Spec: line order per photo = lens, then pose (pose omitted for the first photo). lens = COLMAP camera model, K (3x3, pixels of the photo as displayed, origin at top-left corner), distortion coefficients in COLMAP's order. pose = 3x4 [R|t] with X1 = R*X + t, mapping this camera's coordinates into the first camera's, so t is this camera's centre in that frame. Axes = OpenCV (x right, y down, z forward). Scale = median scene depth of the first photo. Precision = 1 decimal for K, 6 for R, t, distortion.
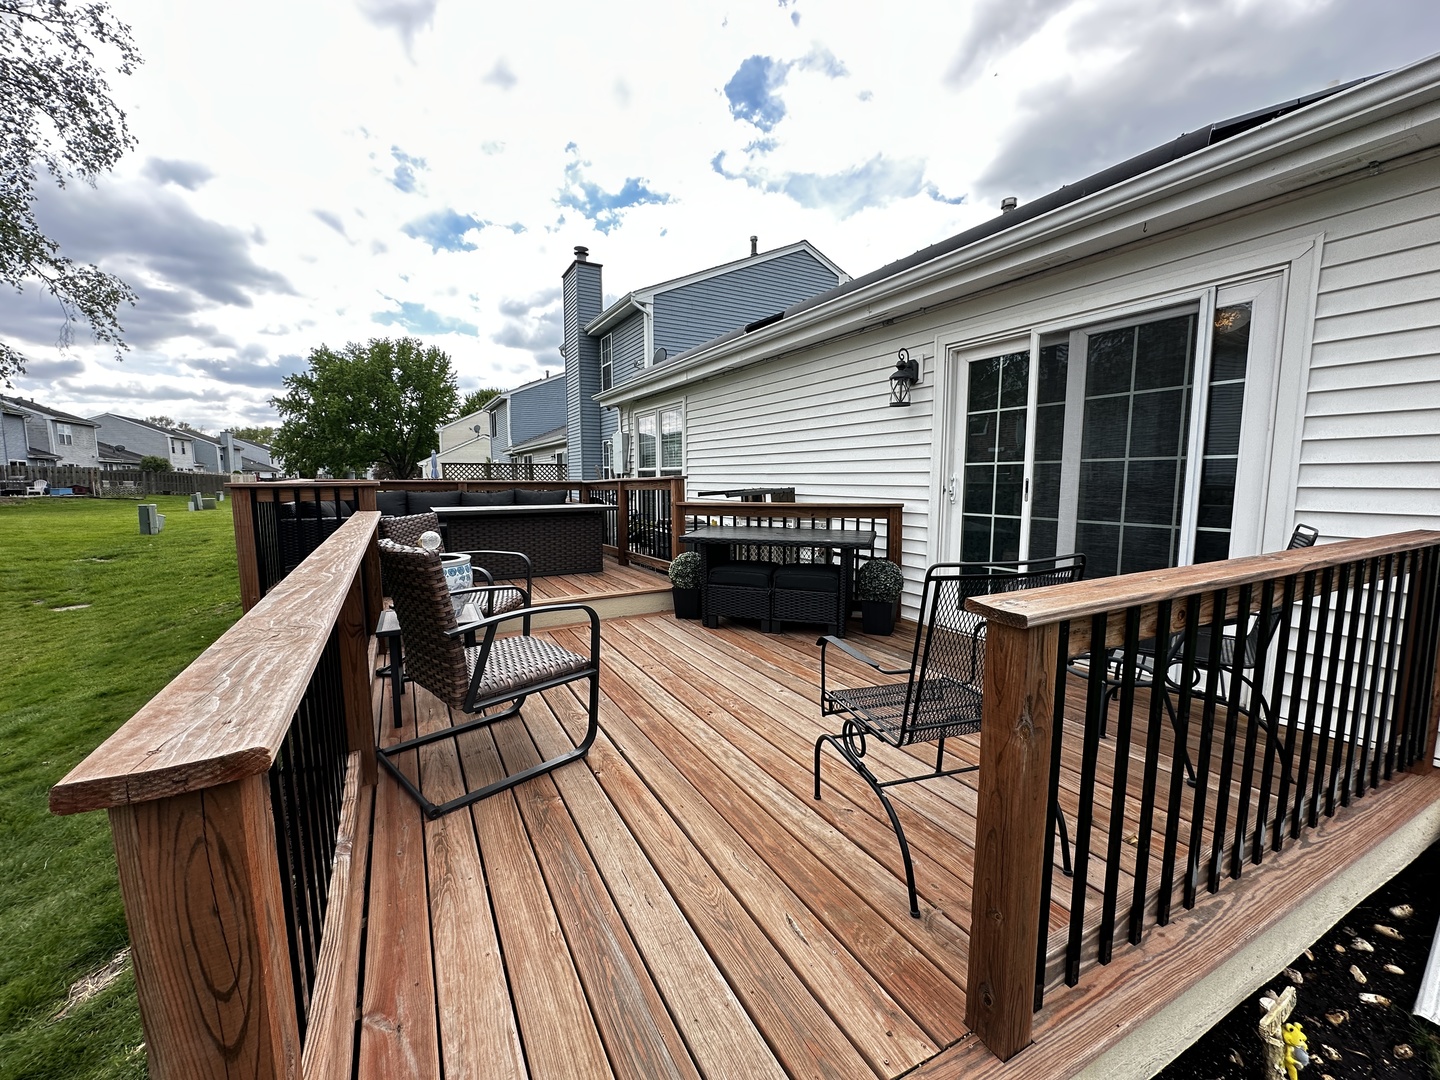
lens RADIAL K [[575.0, 0, 722.2], [0, 575.0, 535.6], [0, 0, 1]] dist [-0.004693, 0.001035]
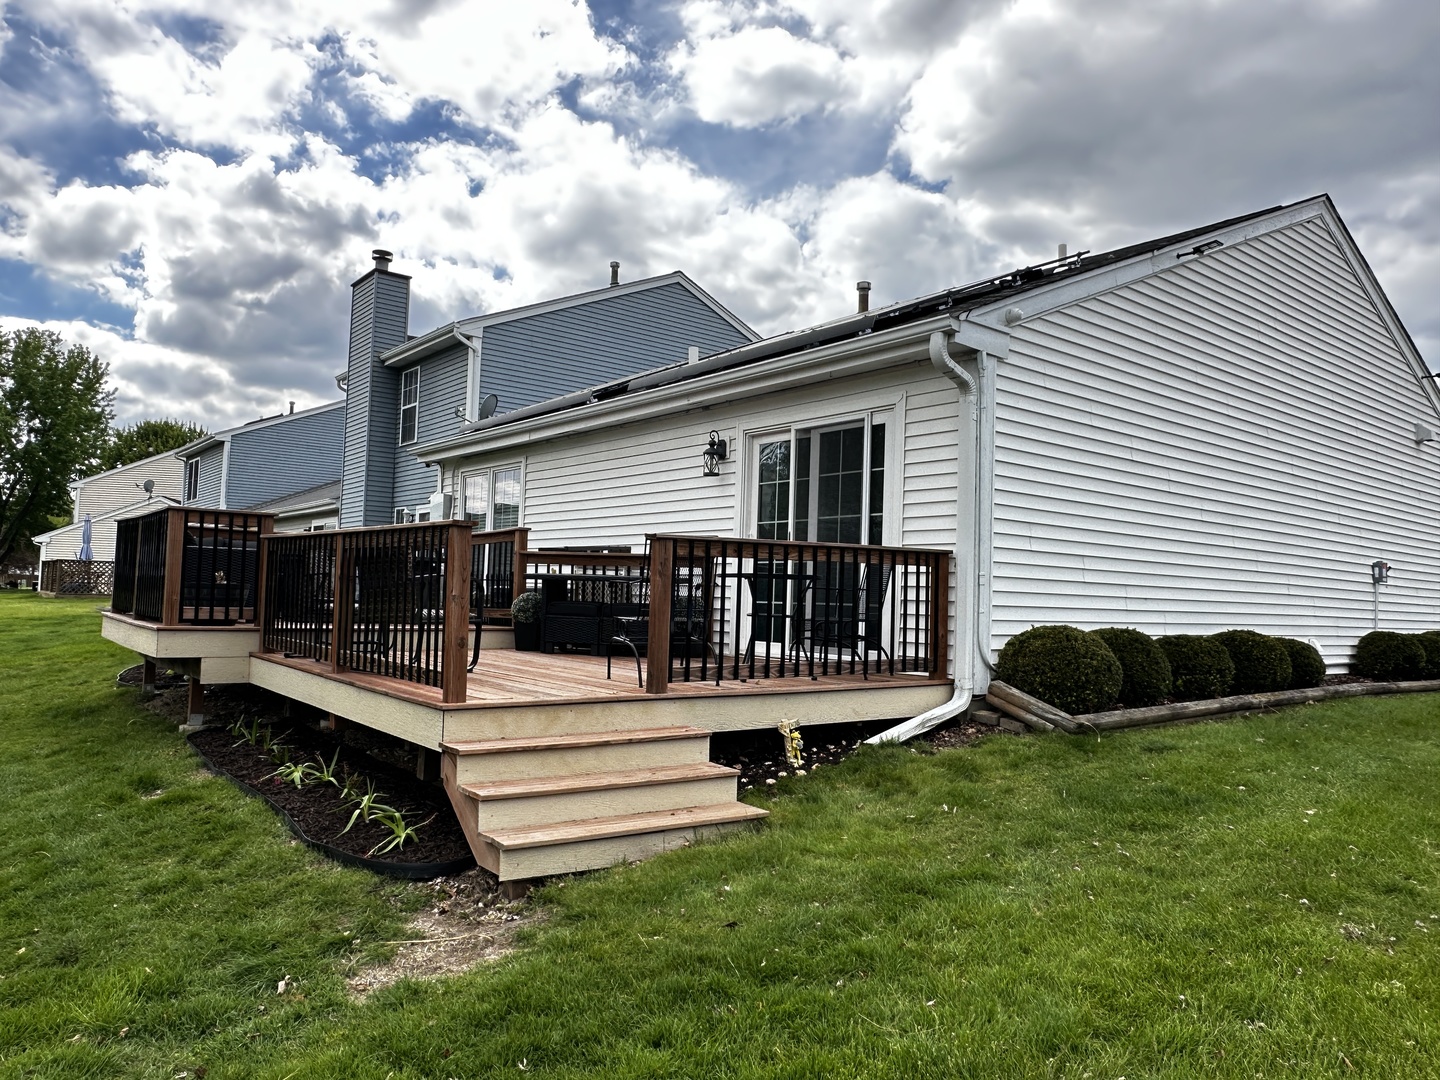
lens RADIAL K [[993.3, 0, 709.6], [0, 993.3, 545.5], [0, 0, 1]] dist [0.013734, 0.000114]
pose [[0.987723, 0.045378, 0.149480, -0.001011], [-0.022043, 0.987792, -0.154212, 0.036975], [-0.154653, 0.149023, 0.976665, -0.155379]]
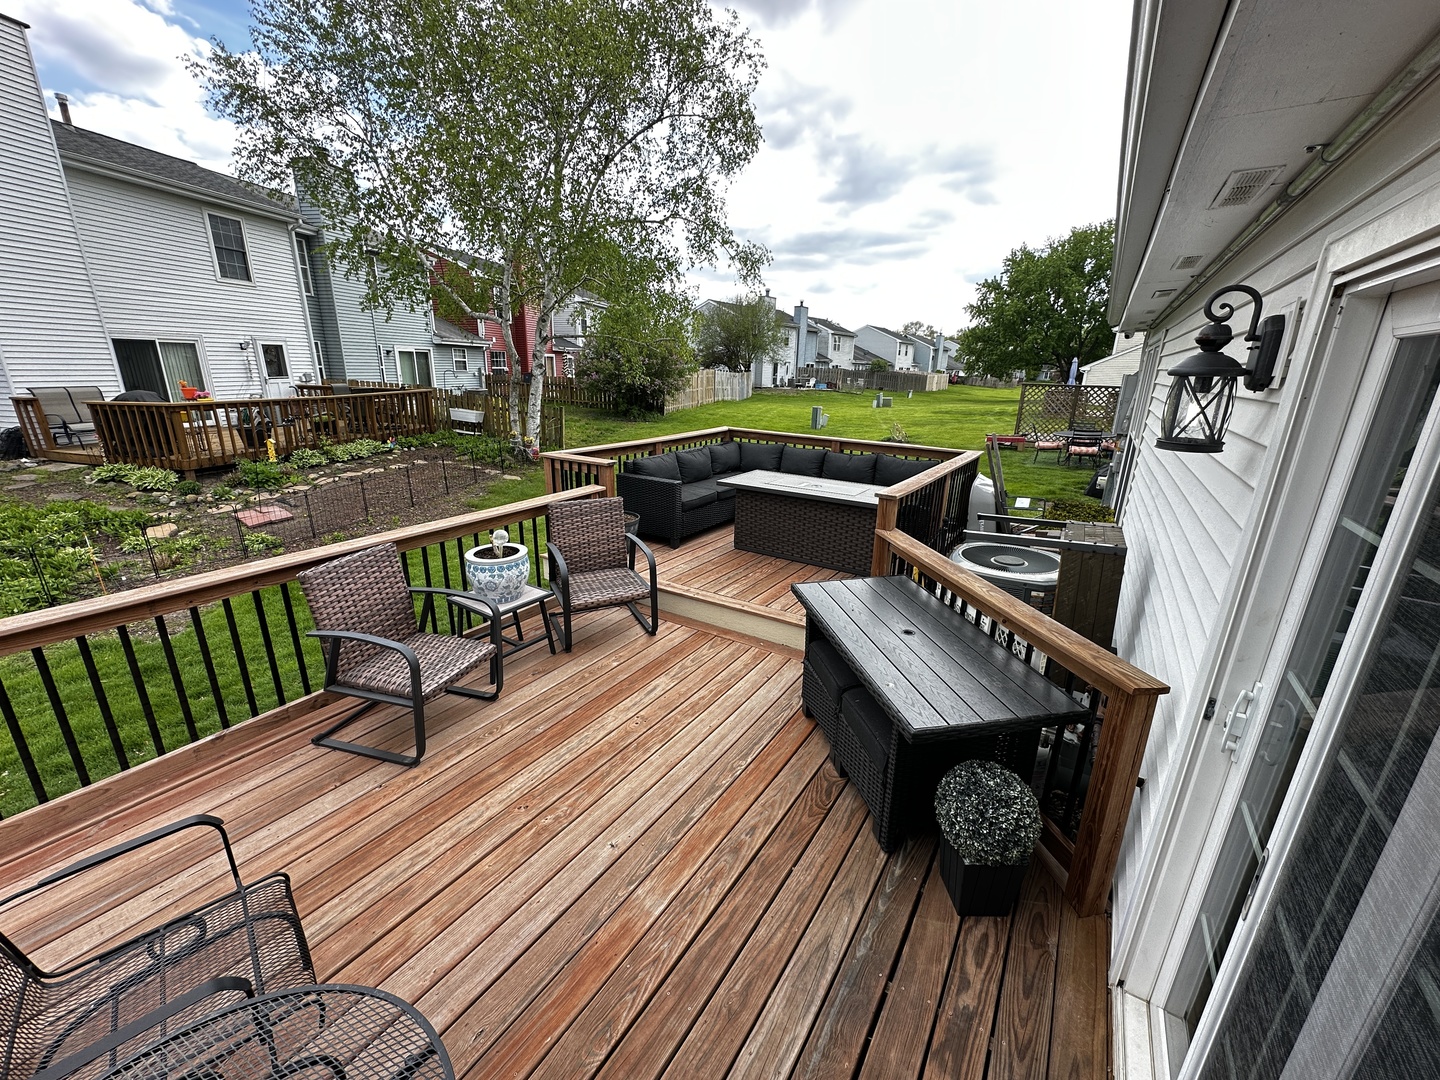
lens RADIAL K [[575.0, 0, 720.2], [0, 575.0, 539.5], [0, 0, 1]] dist [-0.004693, 0.001035]
pose [[0.466959, 0.267054, -0.842989, 0.073279], [-0.112249, 0.963497, 0.243052, -0.033191], [0.877126, -0.018871, 0.479890, 0.080581]]
